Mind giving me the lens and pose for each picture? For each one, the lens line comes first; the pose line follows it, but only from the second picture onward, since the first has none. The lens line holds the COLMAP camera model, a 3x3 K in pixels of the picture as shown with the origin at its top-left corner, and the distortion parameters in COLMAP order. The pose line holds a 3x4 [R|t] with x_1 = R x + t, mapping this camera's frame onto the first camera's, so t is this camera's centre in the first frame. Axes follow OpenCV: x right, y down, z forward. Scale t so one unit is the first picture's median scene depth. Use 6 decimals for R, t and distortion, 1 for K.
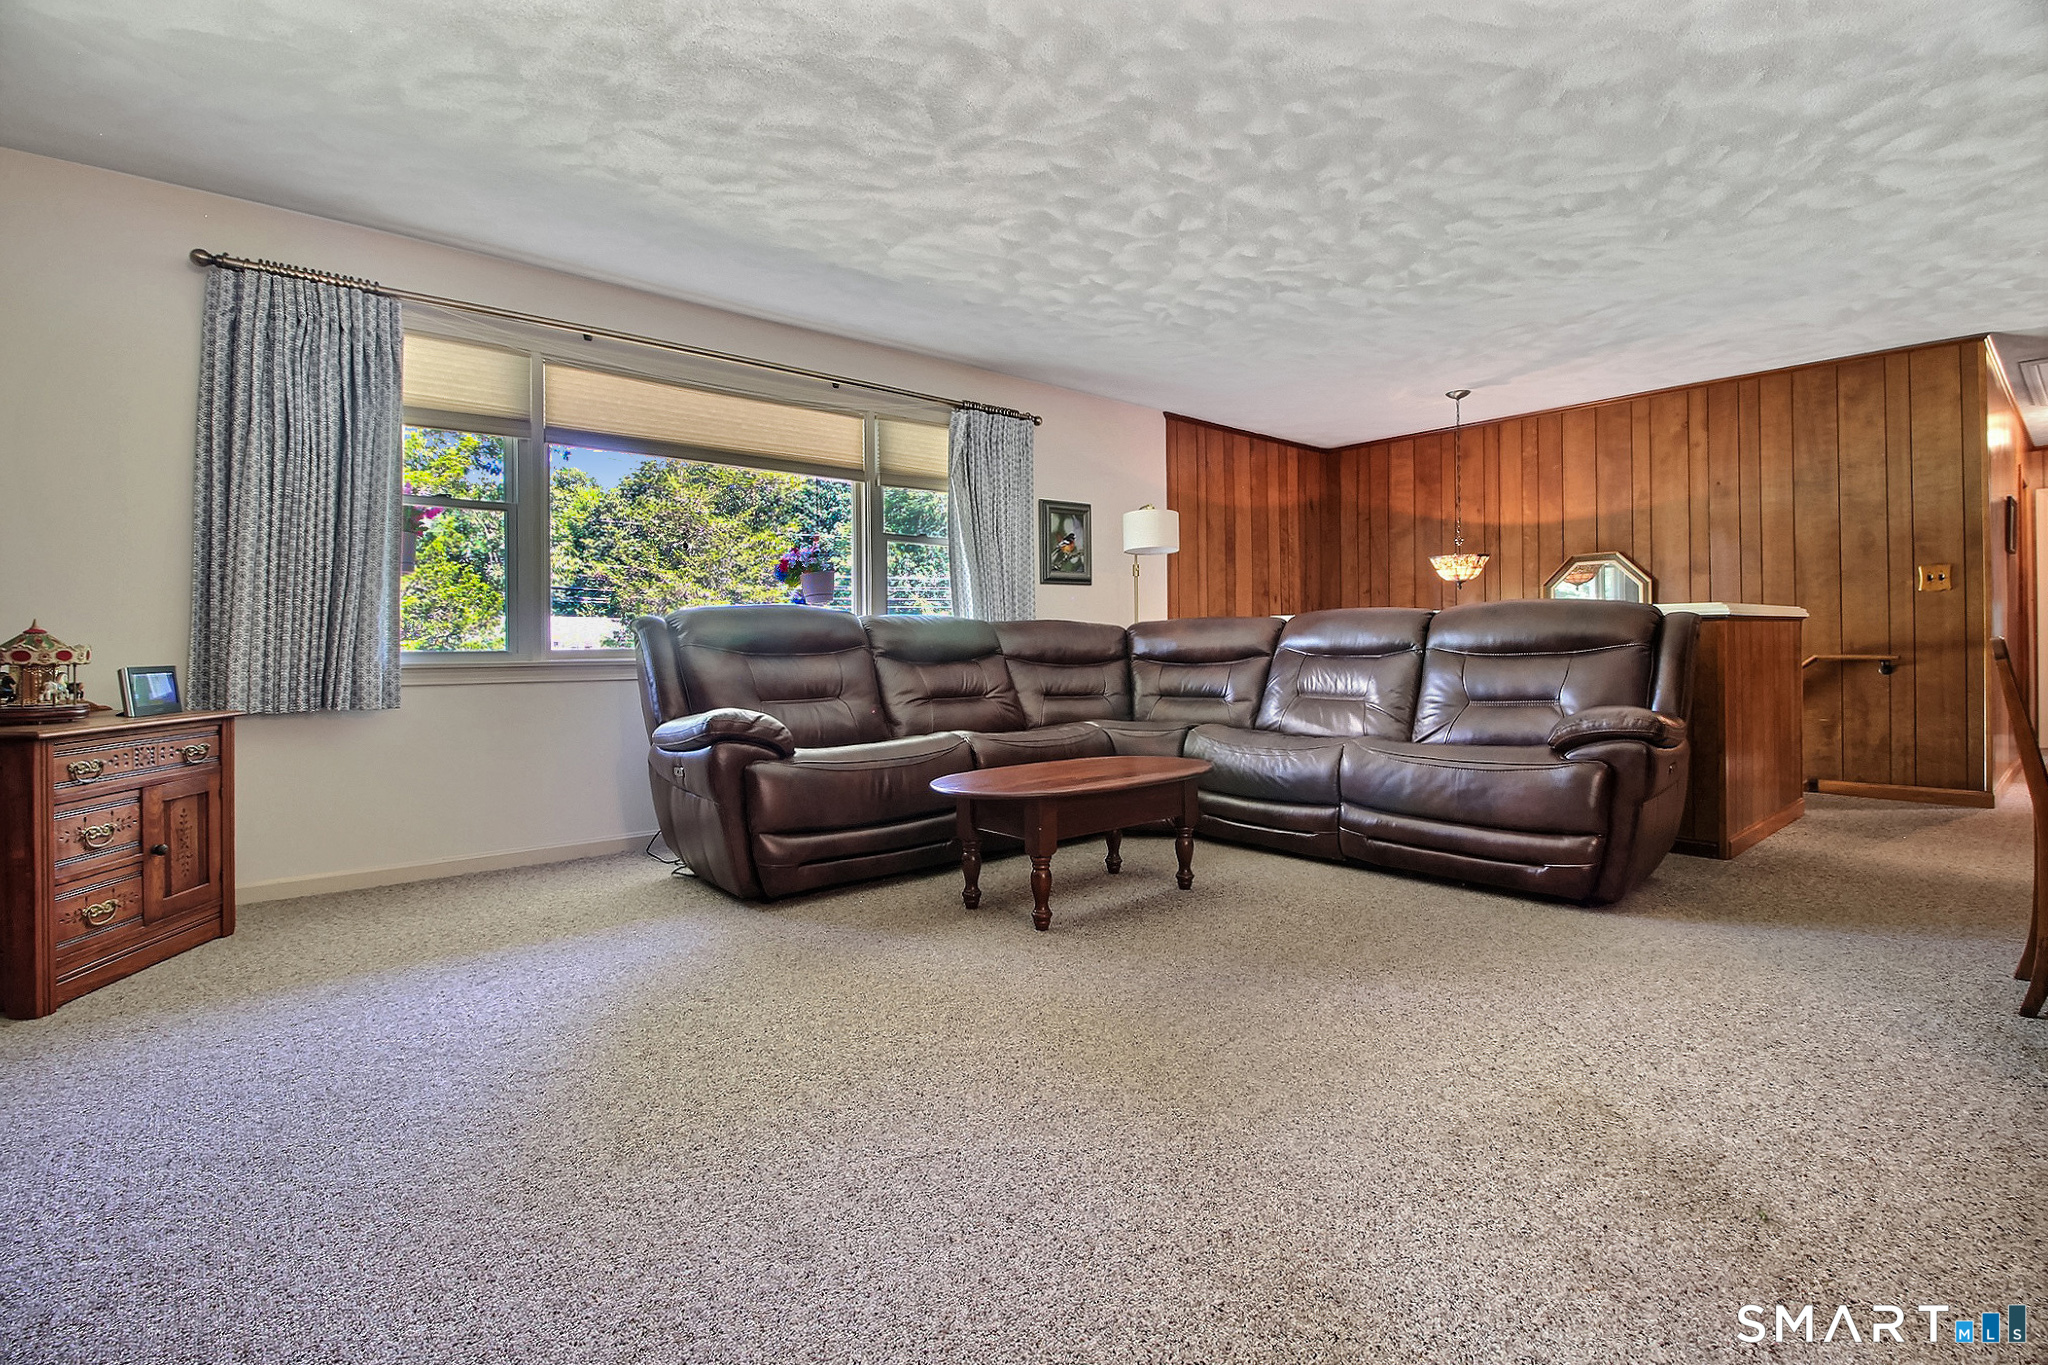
lens RADIAL K [[963.0, 0, 1038.7], [0, 963.0, 646.6], [0, 0, 1]] dist [-0.007995, -0.006704]
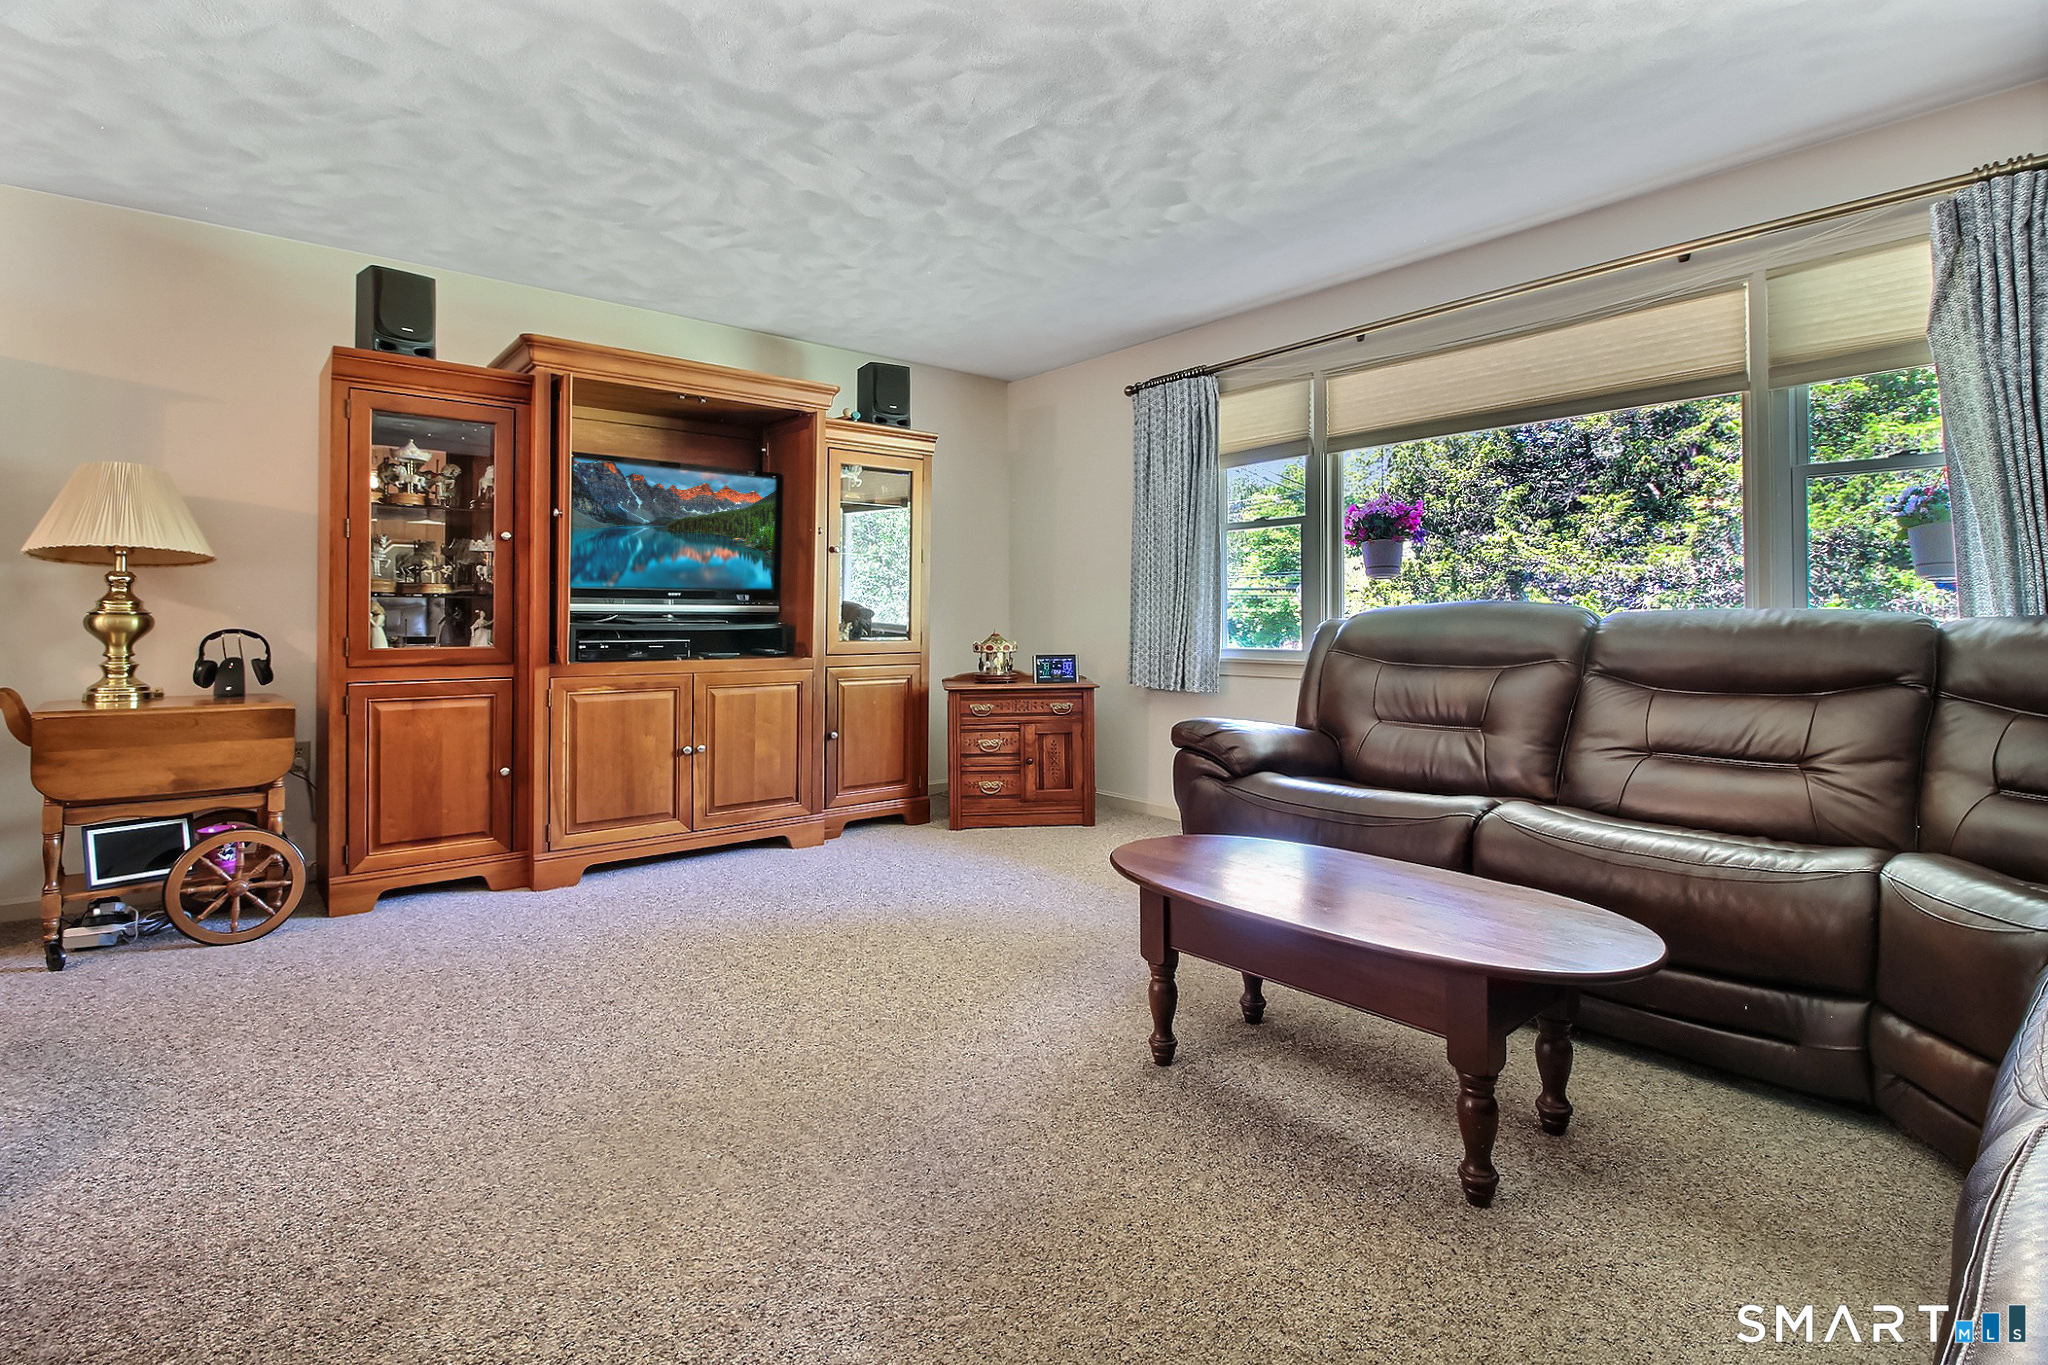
lens RADIAL K [[963.0, 0, 1008.4], [0, 963.0, 623.8], [0, 0, 1]] dist [-0.007995, -0.006704]
pose [[-0.032605, 0.010422, -0.999414, 0.655872], [-0.000208, 0.999946, 0.010434, -0.043283], [0.999468, 0.000548, -0.032601, 0.807601]]
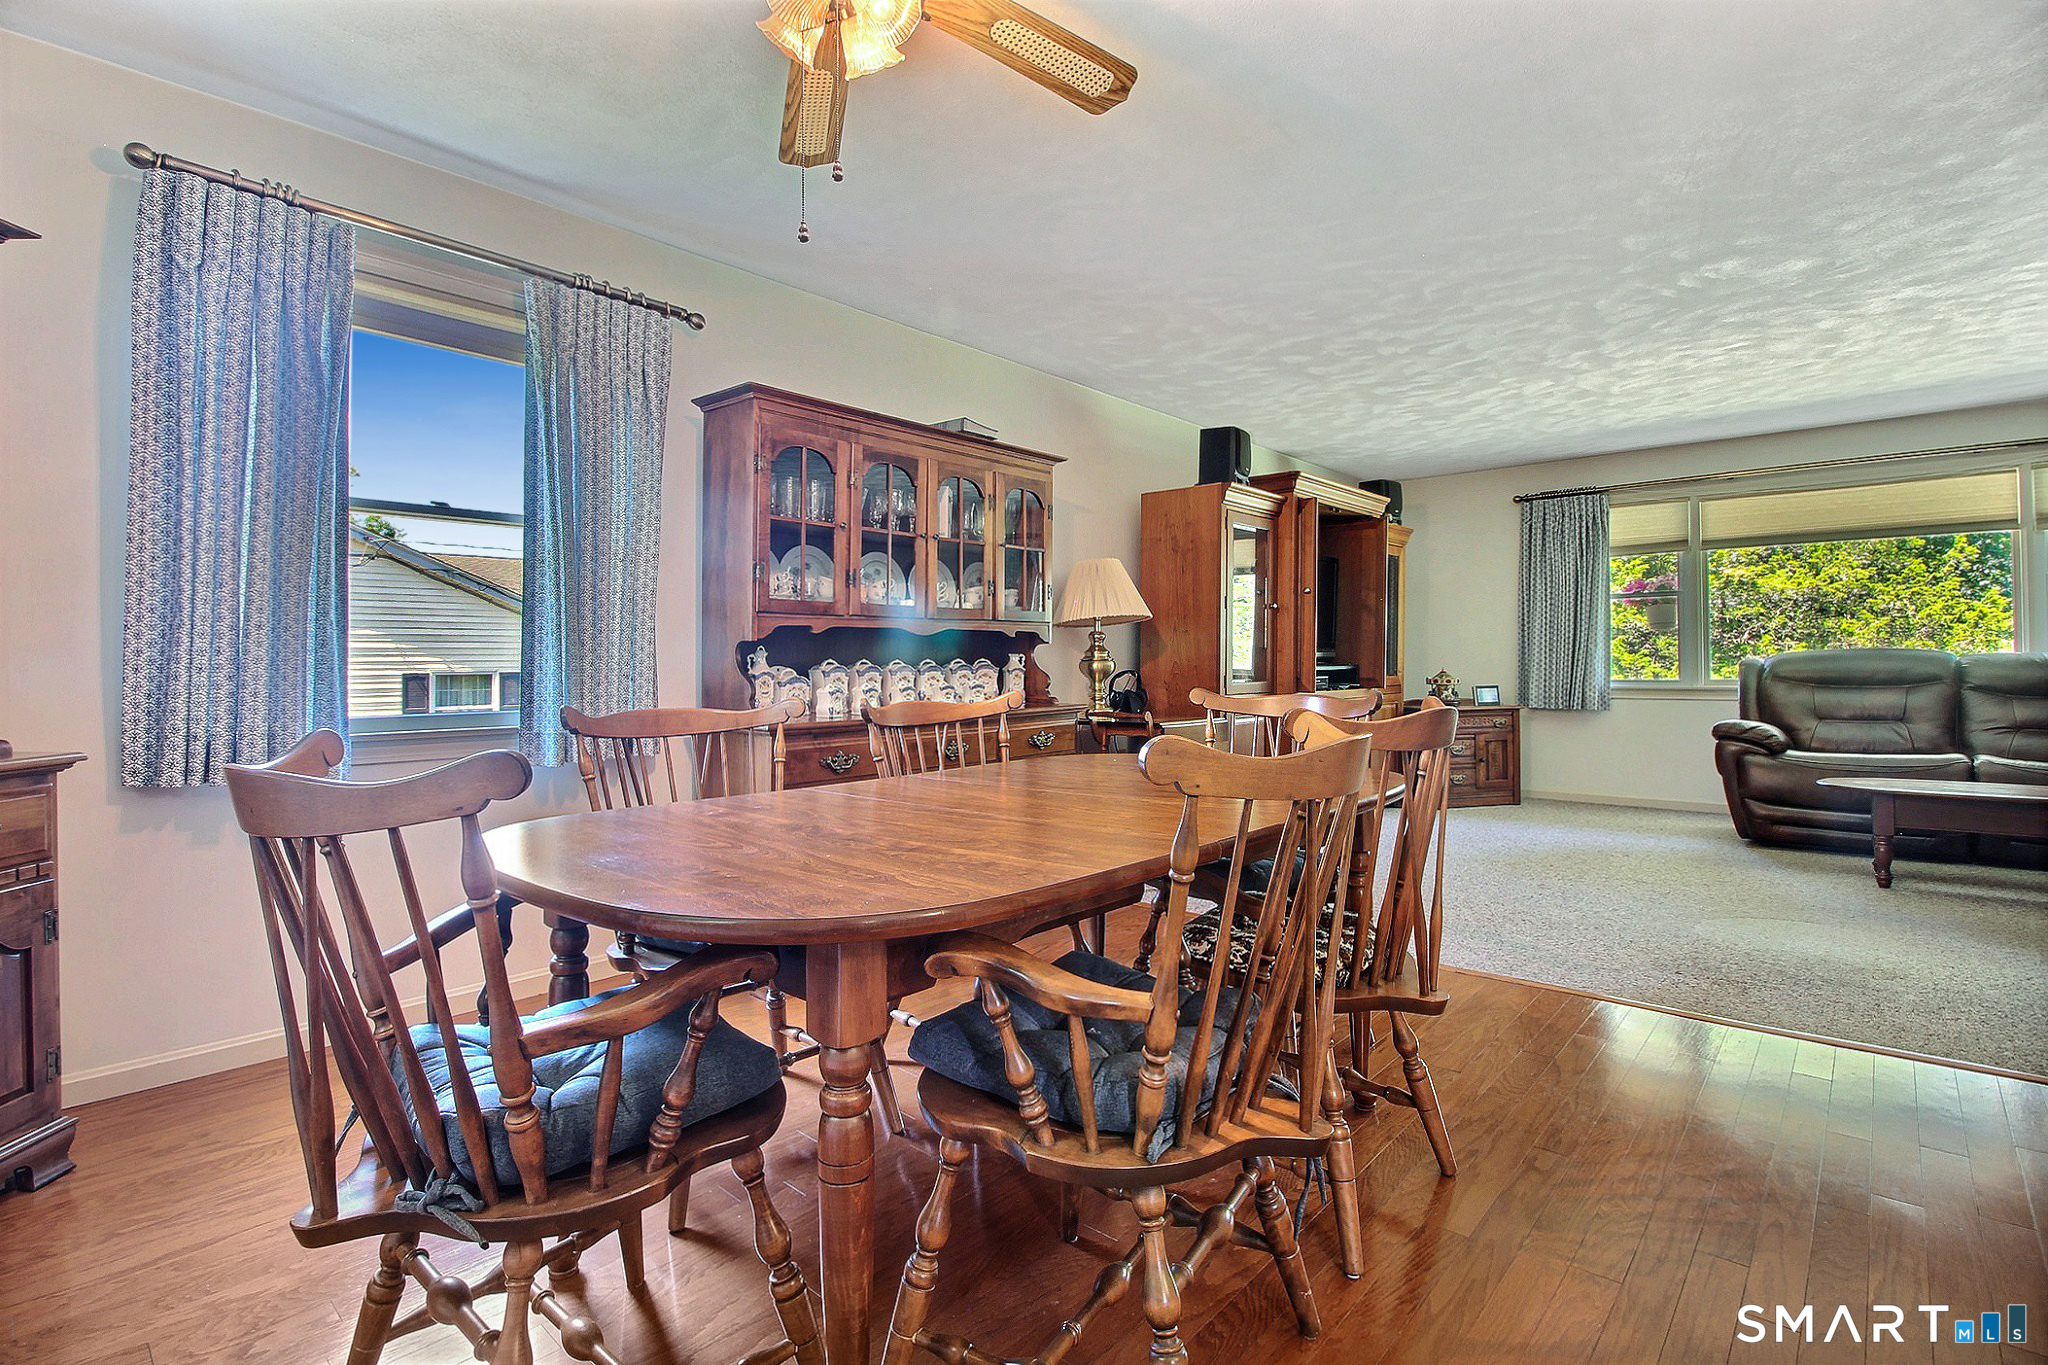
lens RADIAL K [[963.0, 0, 1025.0], [0, 963.0, 669.0], [0, 0, 1]] dist [-0.007995, -0.006704]
pose [[0.109213, 0.010279, -0.993965, 1.132862], [0.006396, 0.999919, 0.011043, -0.046565], [0.993998, -0.007563, 0.109138, -0.360390]]
